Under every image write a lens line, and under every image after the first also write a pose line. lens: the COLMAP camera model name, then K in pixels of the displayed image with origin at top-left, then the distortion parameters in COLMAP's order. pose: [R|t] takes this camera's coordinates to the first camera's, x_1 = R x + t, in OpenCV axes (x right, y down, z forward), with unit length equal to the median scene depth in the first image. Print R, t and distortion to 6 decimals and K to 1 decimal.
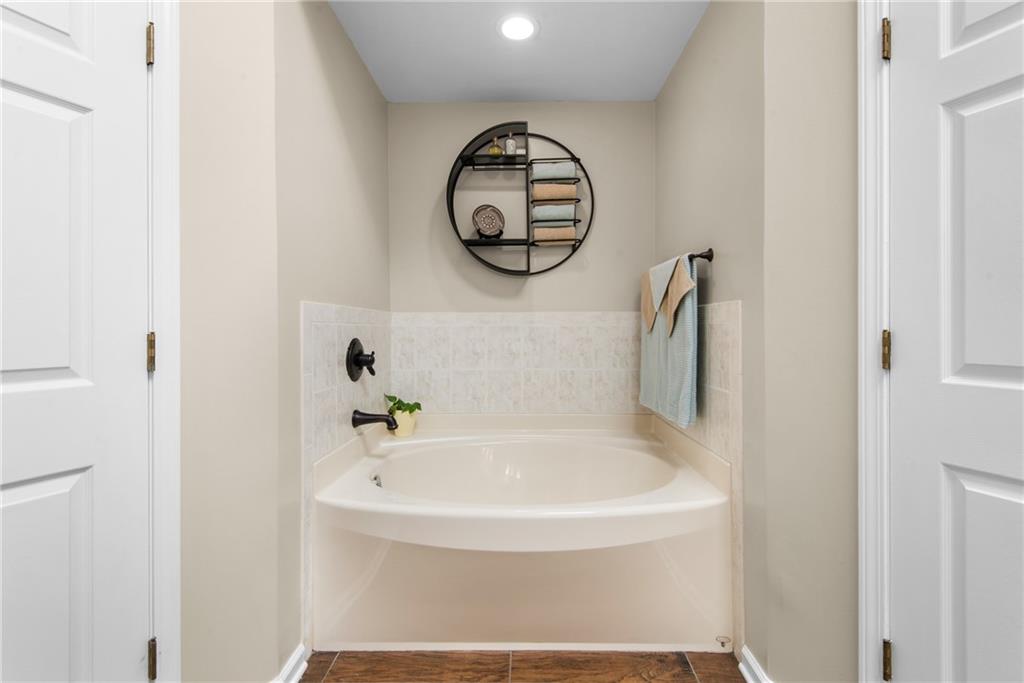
lens RADIAL K [[468.7, 0, 517.6], [0, 468.7, 330.8], [0, 0, 1]] dist [0.034741, -0.023196]
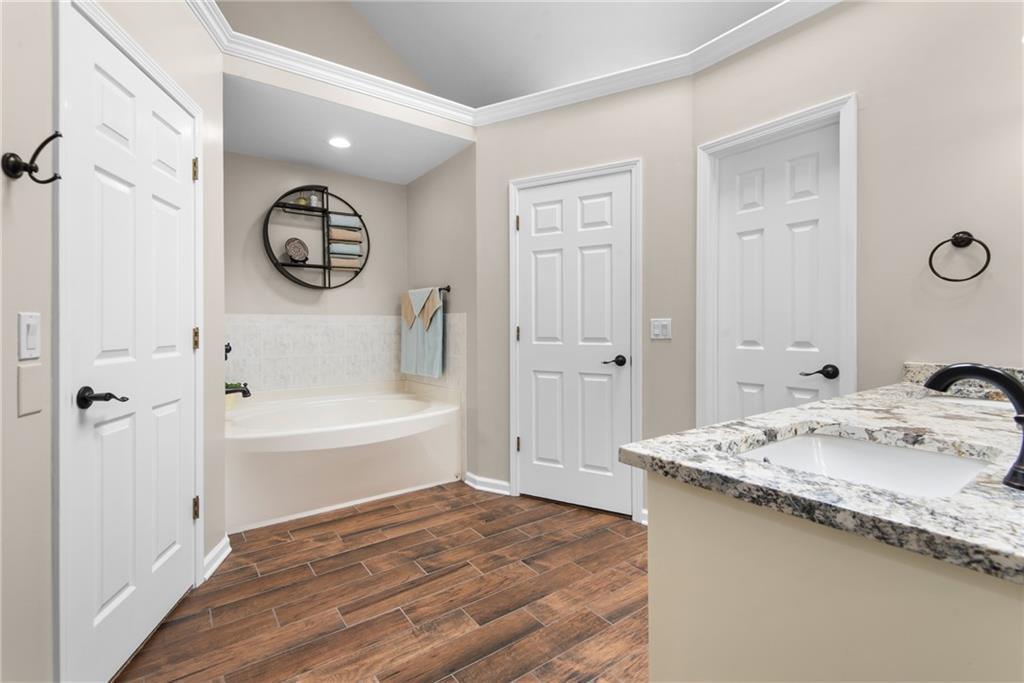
lens RADIAL K [[468.7, 0, 517.6], [0, 468.7, 330.8], [0, 0, 1]] dist [0.034741, -0.023196]
pose [[0.794332, -0.005498, 0.607459, -0.397139], [0.004603, 0.999985, 0.003032, 0.007142], [-0.607467, 0.000388, 0.794345, -0.524723]]
